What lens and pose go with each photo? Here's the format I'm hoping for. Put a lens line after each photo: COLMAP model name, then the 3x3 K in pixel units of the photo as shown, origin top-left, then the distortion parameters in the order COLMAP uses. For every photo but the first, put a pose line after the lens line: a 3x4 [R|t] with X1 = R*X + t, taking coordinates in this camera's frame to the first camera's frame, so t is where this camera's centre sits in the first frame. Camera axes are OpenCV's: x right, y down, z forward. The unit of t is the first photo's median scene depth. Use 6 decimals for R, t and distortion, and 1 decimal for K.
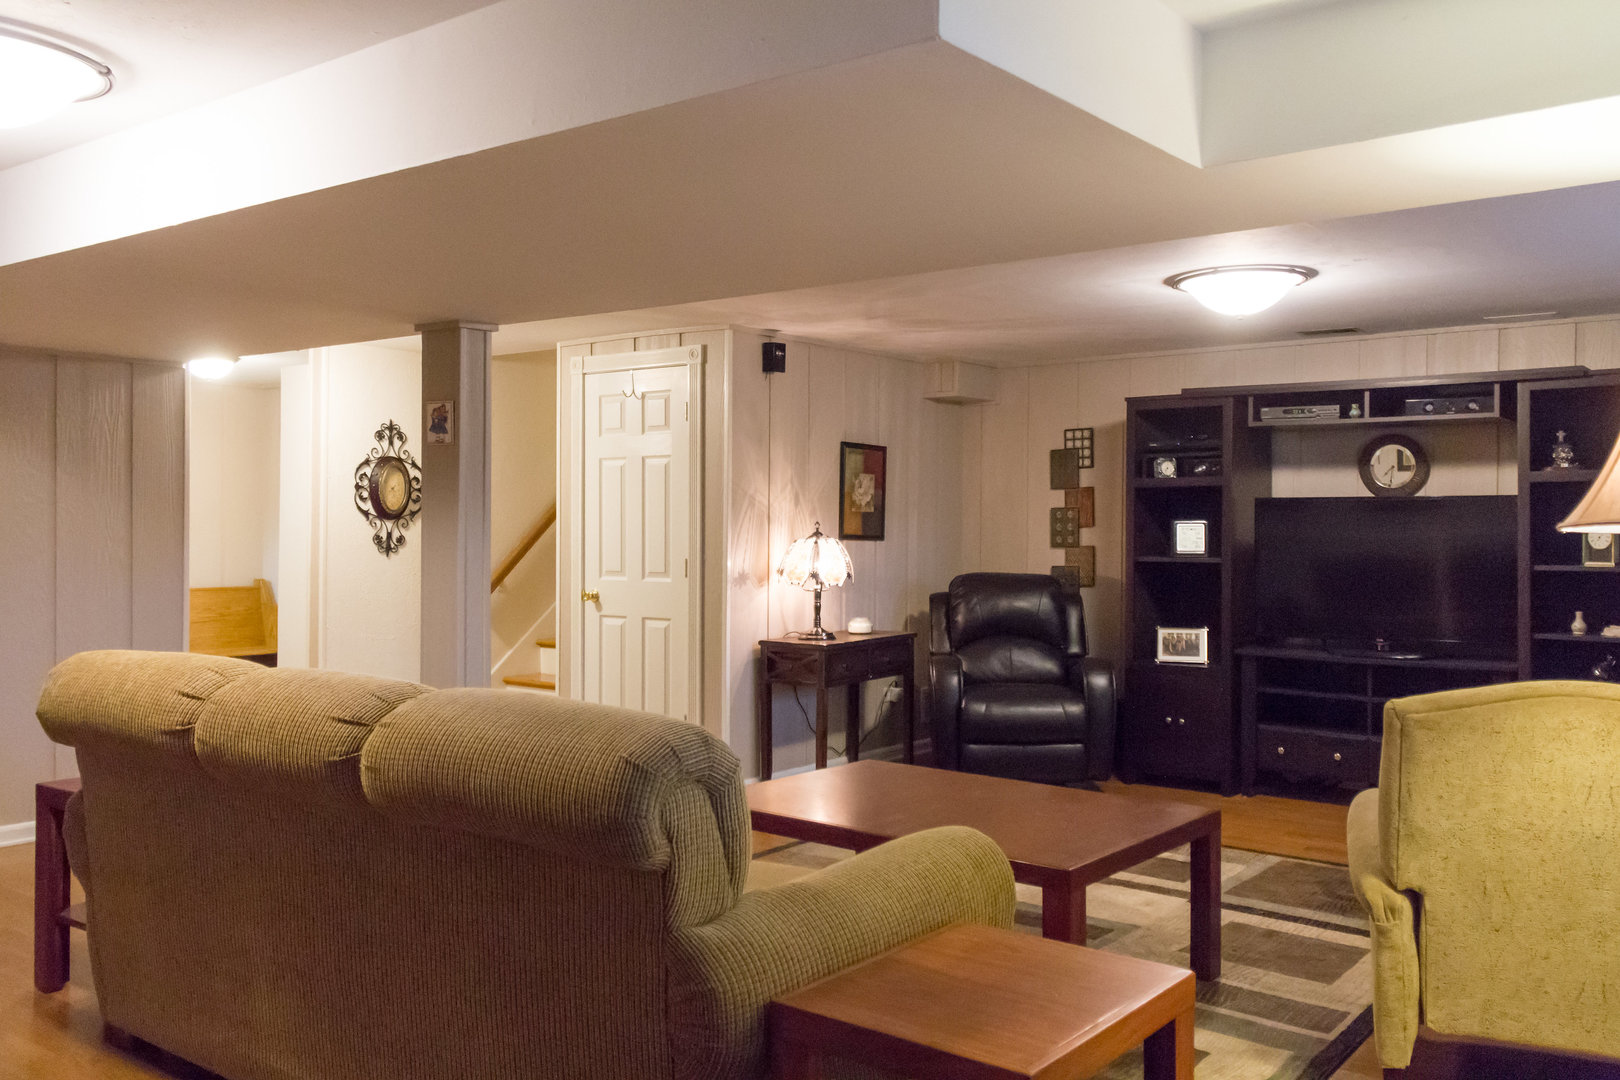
lens RADIAL K [[1337.7, 0, 814.1], [0, 1337.7, 543.1], [0, 0, 1]] dist [0.007881, 0.000946]
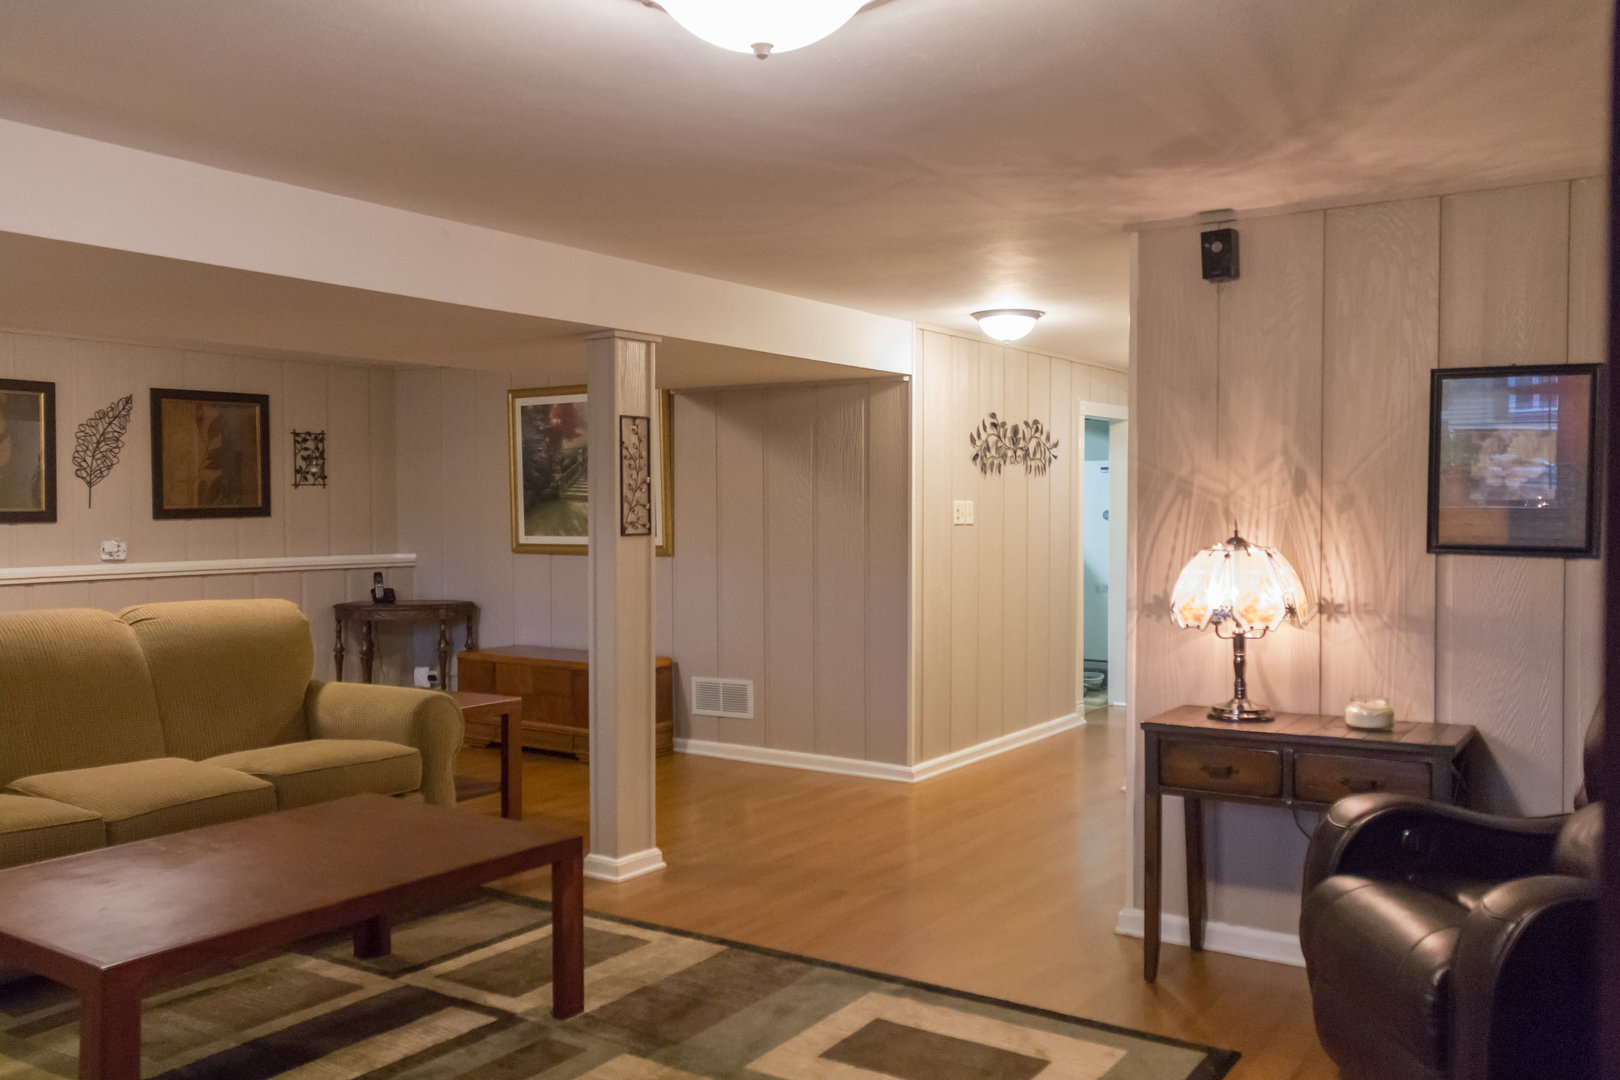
lens RADIAL K [[1337.7, 0, 814.1], [0, 1337.7, 543.1], [0, 0, 1]] dist [0.007881, 0.000946]
pose [[0.068571, 0.021182, -0.997421, 0.577836], [-0.018657, 0.999627, 0.019947, -0.013807], [0.997472, 0.017241, 0.068941, 0.771257]]
